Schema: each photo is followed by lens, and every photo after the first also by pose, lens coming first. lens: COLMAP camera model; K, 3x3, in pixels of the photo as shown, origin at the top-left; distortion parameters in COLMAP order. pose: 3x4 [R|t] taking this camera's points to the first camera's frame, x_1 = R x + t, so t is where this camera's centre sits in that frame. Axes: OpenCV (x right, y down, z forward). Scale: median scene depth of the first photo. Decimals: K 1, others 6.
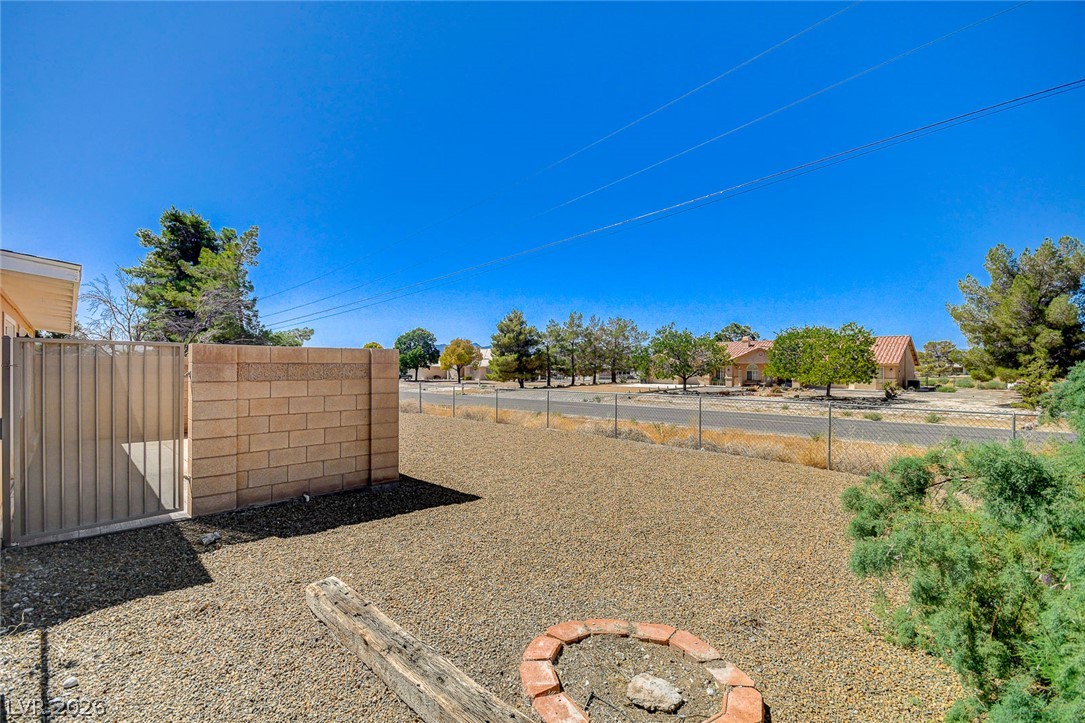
lens RADIAL K [[475.3, 0, 544.9], [0, 475.3, 366.6], [0, 0, 1]] dist [0.001798, -0.004568]
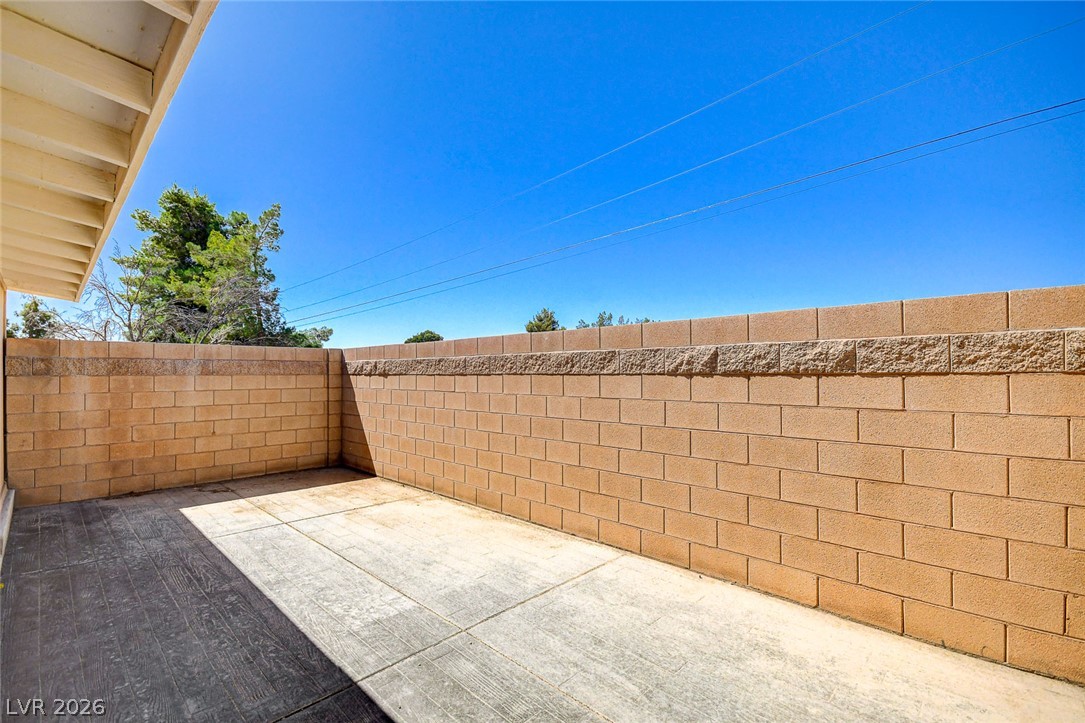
lens RADIAL K [[475.3, 0, 539.5], [0, 475.3, 365.3], [0, 0, 1]] dist [0.001798, -0.004568]
pose [[0.999810, -0.003093, 0.019223, -0.154910], [0.003366, 0.999894, -0.014177, 0.003252], [-0.019177, 0.014239, 0.999715, 0.147145]]
